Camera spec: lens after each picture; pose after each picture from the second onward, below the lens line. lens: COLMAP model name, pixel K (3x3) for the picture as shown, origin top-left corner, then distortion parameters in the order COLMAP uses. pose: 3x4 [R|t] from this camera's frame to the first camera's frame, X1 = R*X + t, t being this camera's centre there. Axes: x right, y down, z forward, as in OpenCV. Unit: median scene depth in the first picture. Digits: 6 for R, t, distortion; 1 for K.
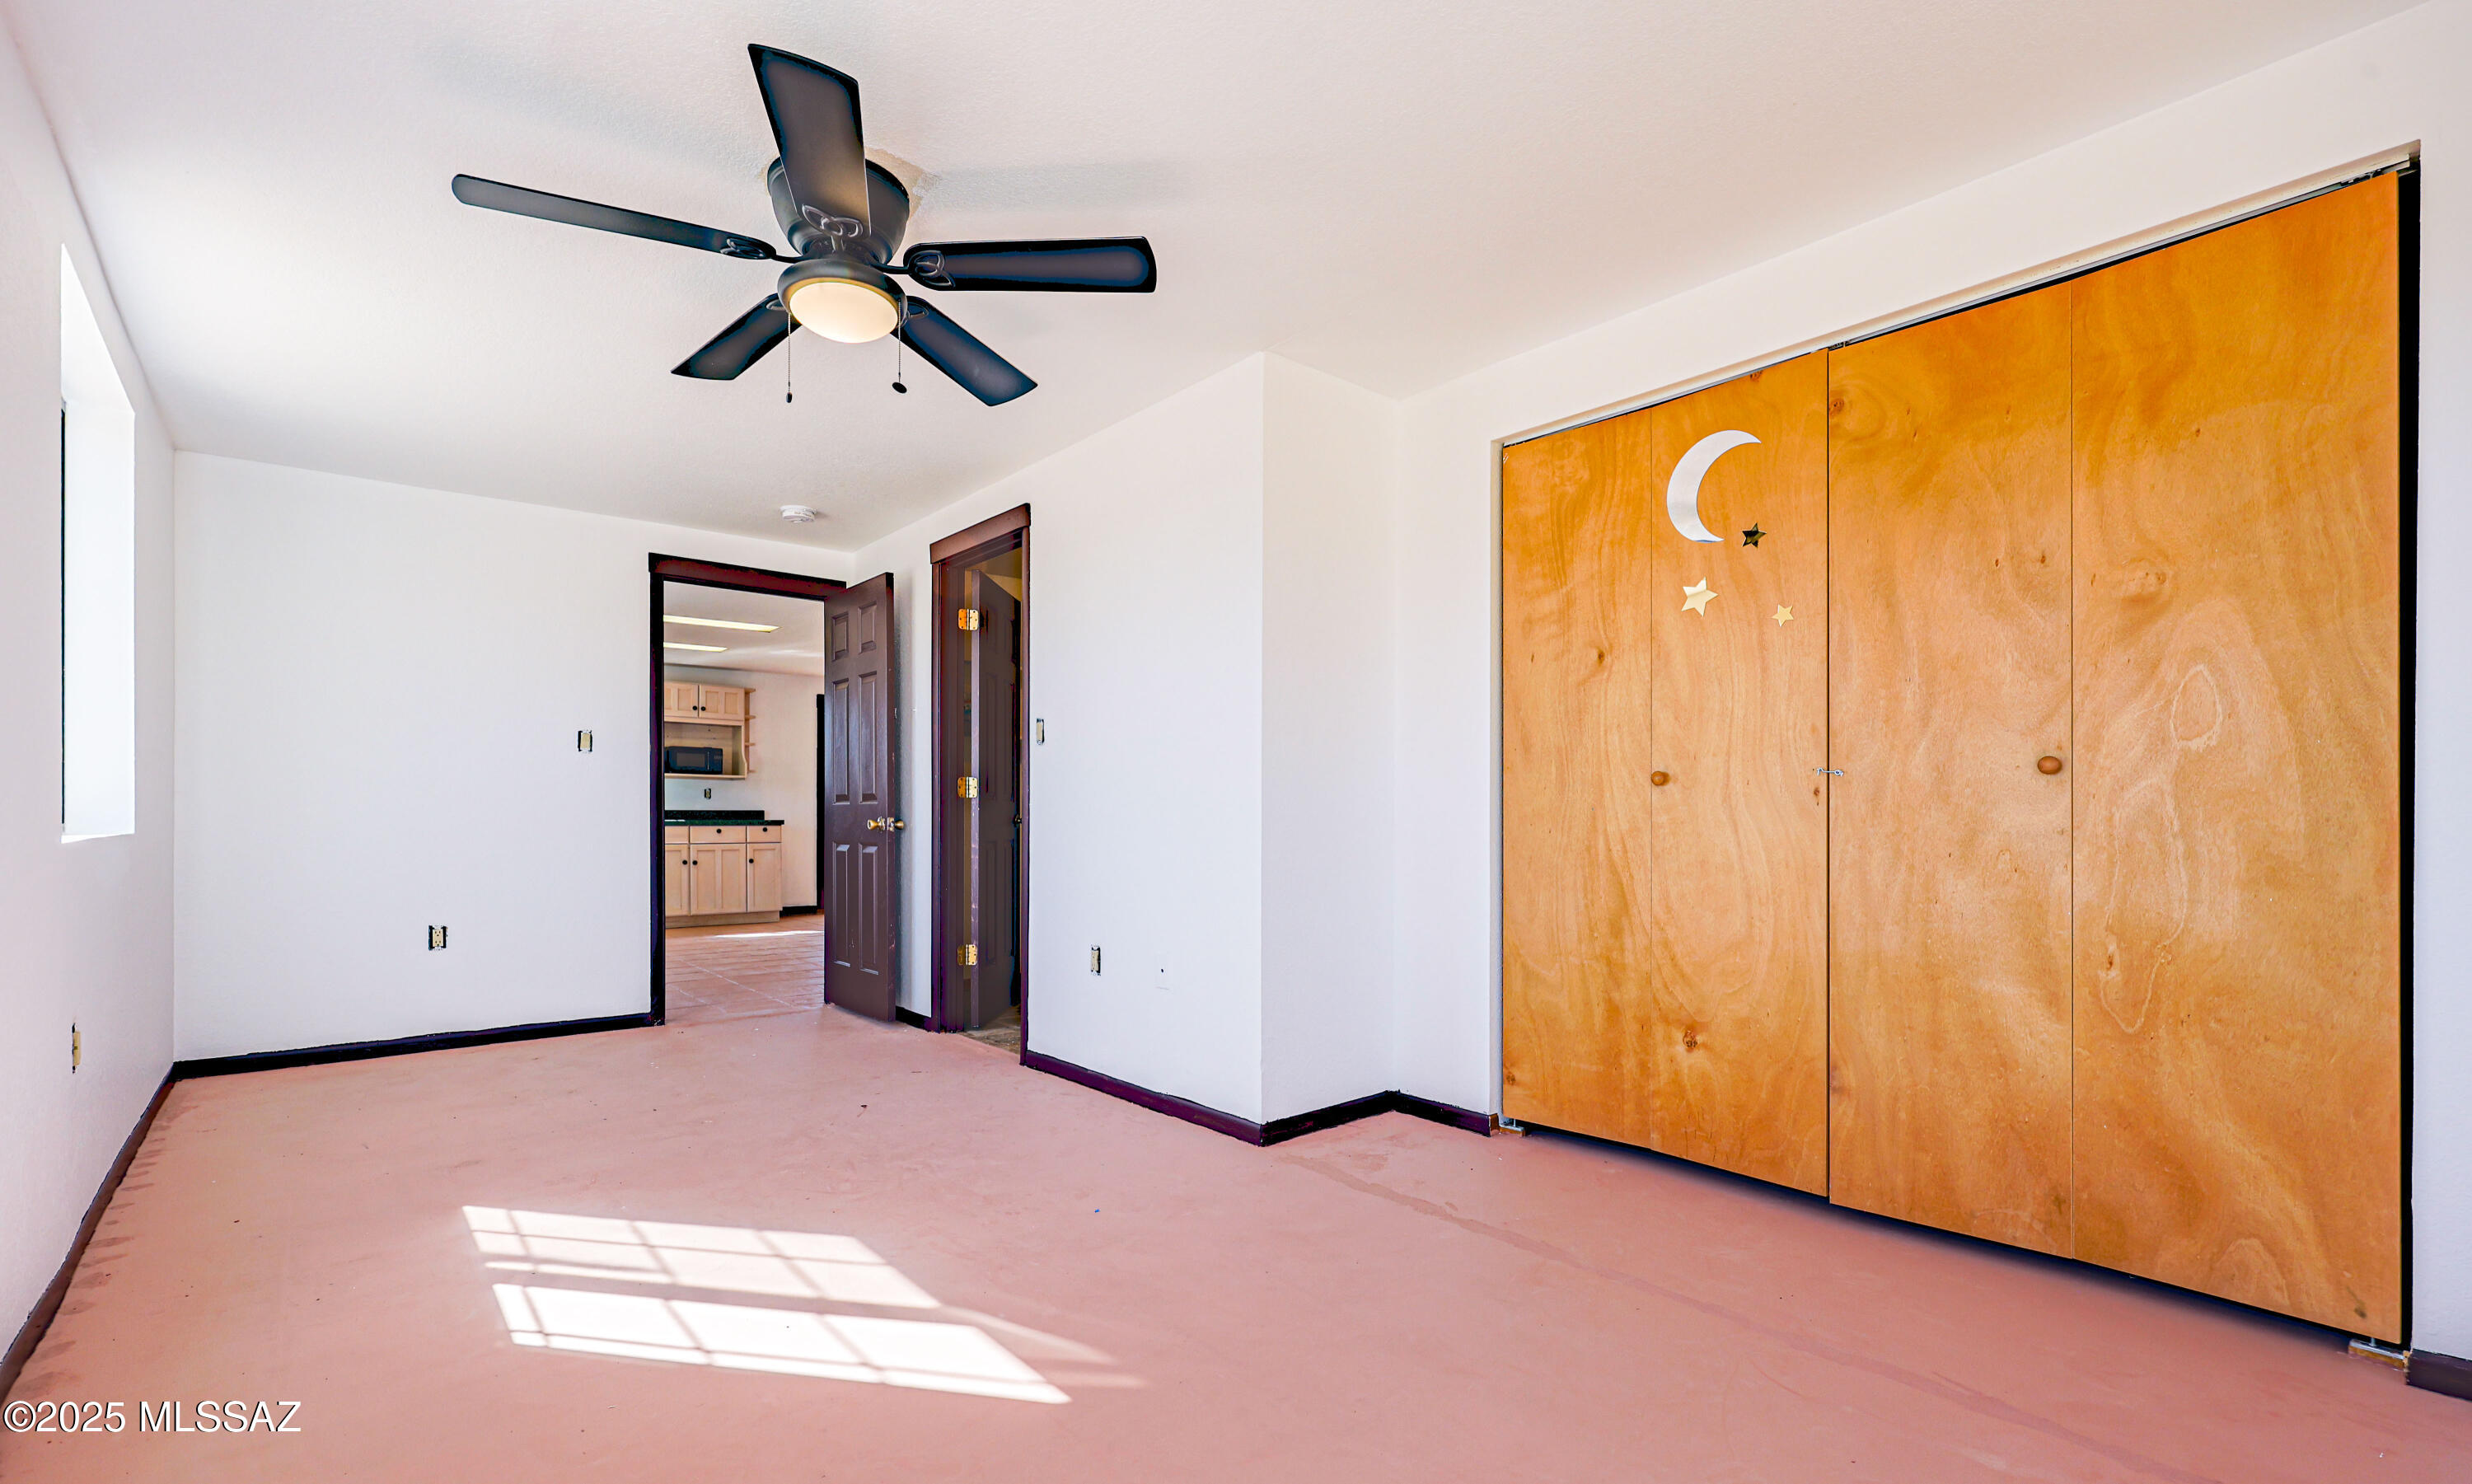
lens RADIAL K [[1036.1, 0, 1237.8], [0, 1036.1, 811.8], [0, 0, 1]] dist [-0.002368, -0.000108]
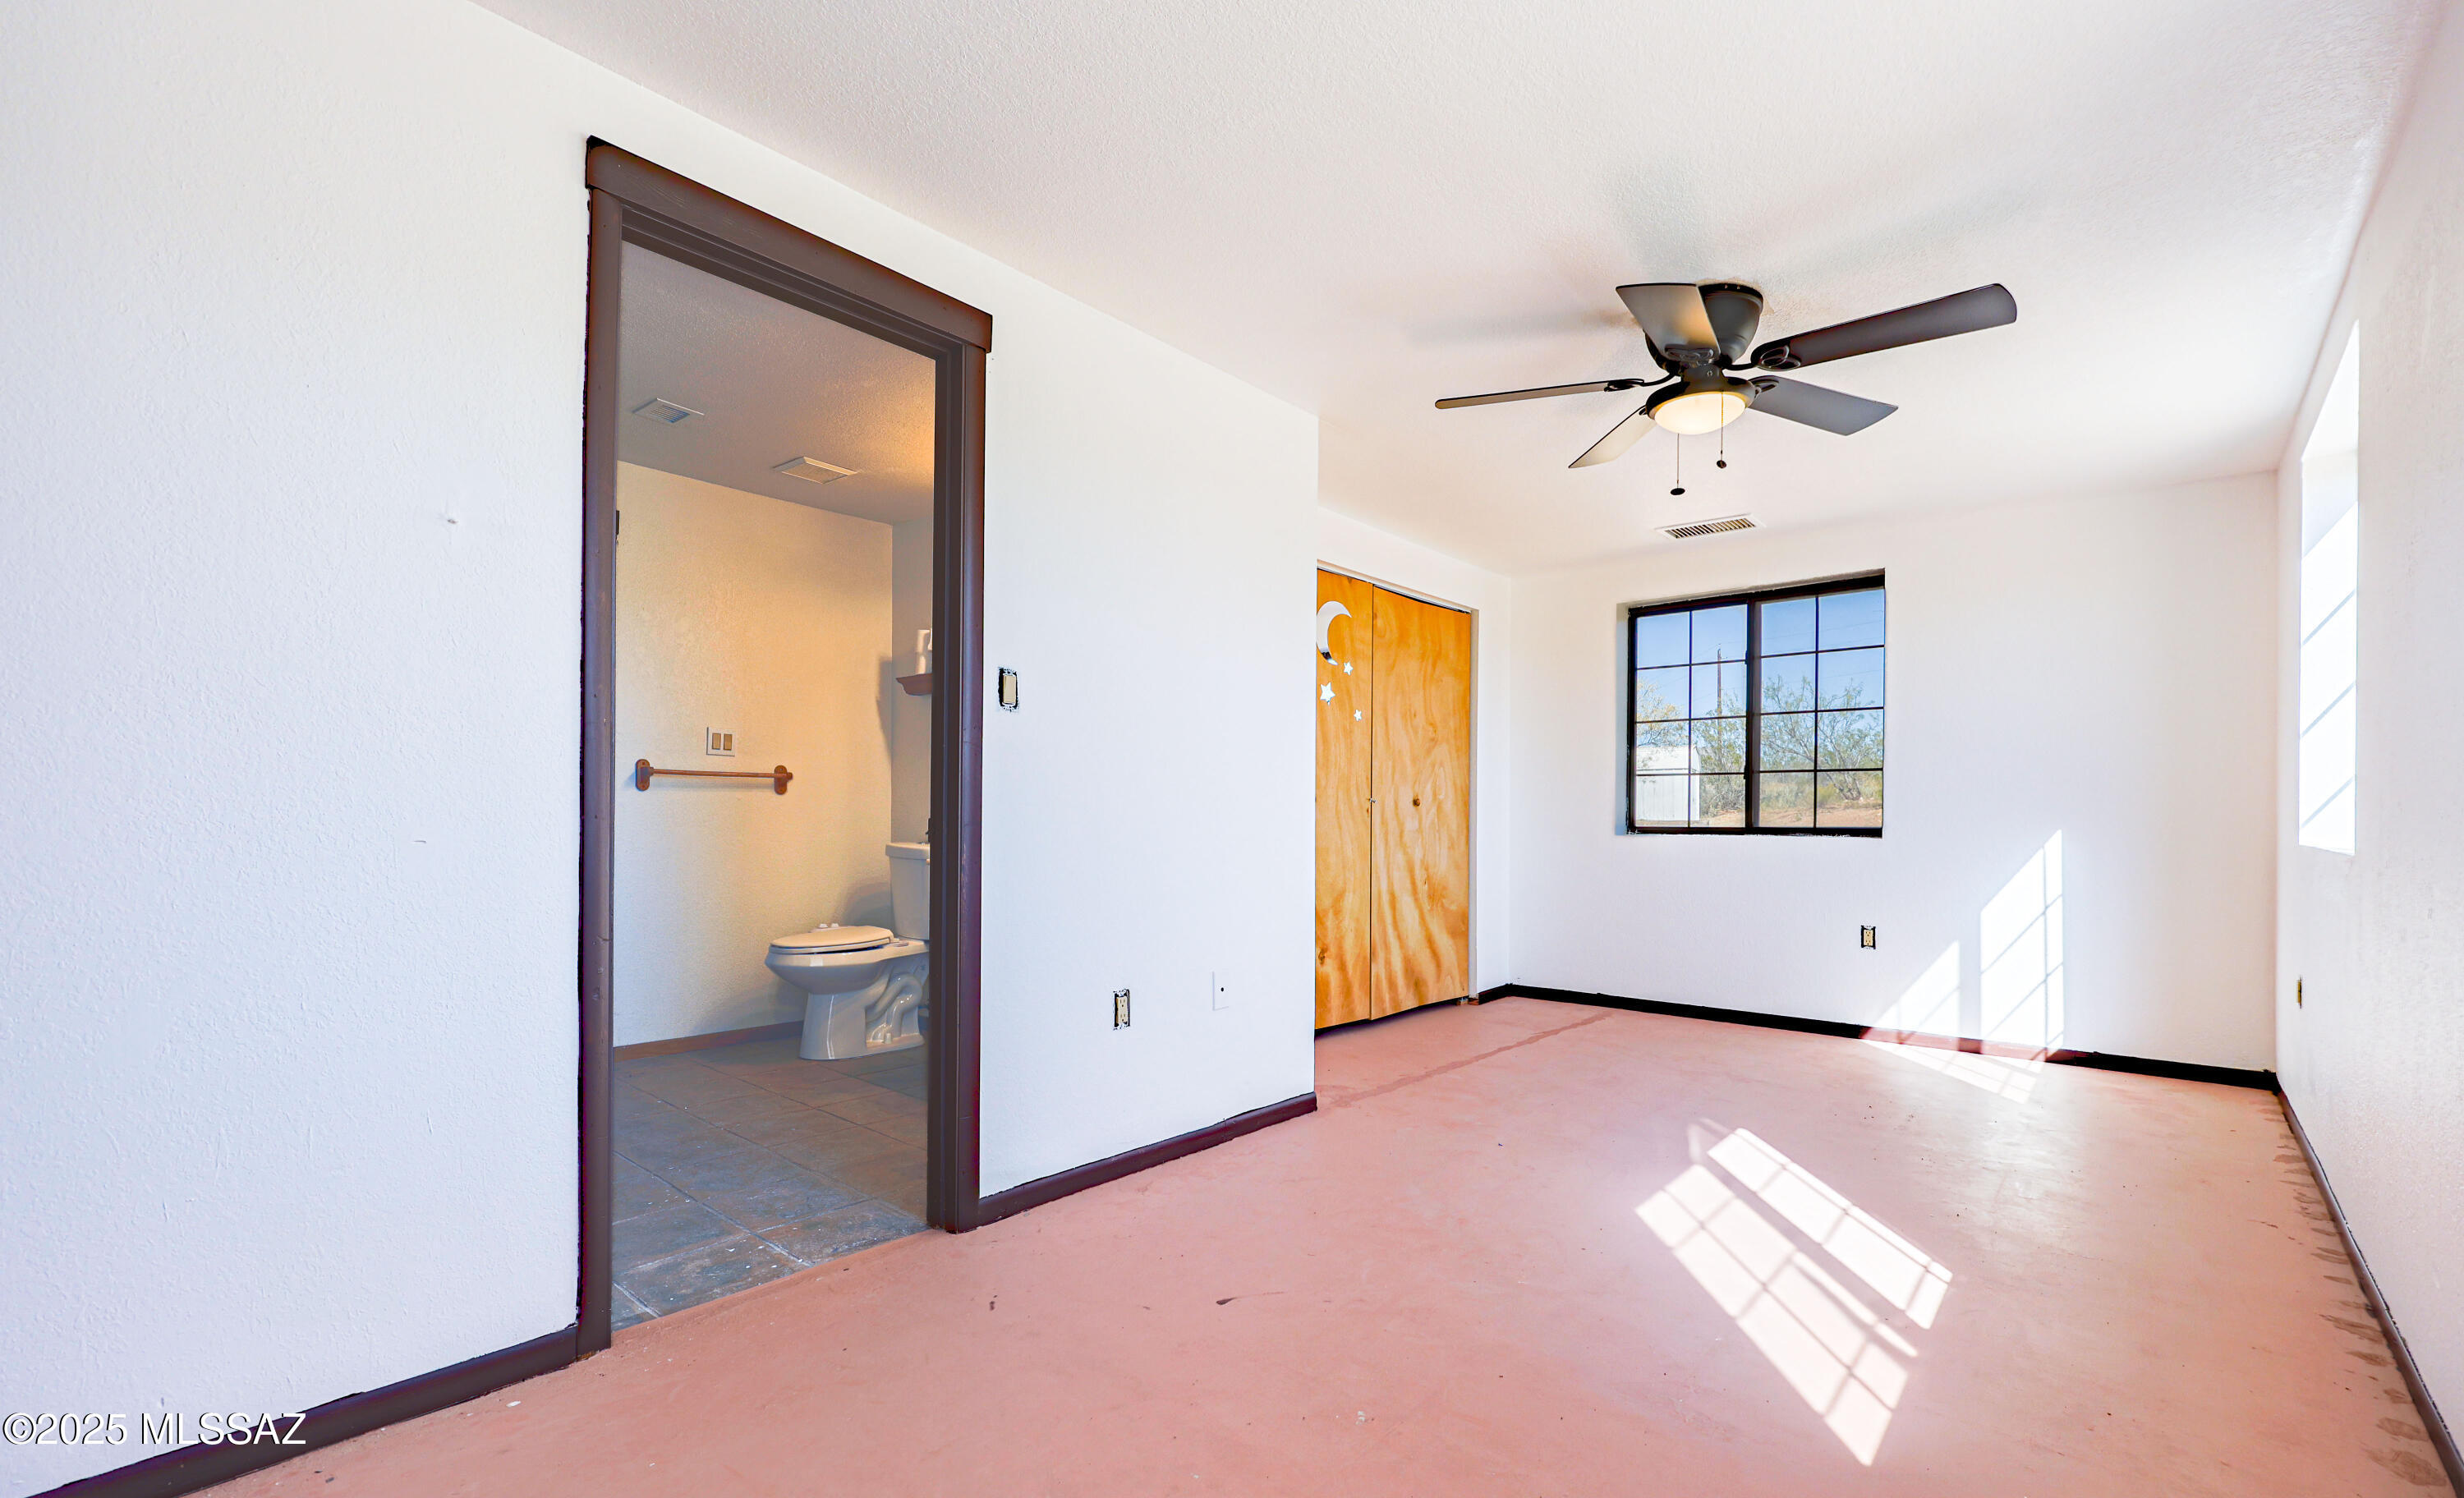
lens RADIAL K [[1054.3, 0, 1233.7], [0, 1054.3, 823.8], [0, 0, 1]] dist [-0.000603, -0.000035]
pose [[-0.128371, 0.000555, 0.991726, -1.554350], [-0.007109, 0.999974, -0.001480, 0.010890], [-0.991701, -0.007240, -0.128364, 1.716634]]
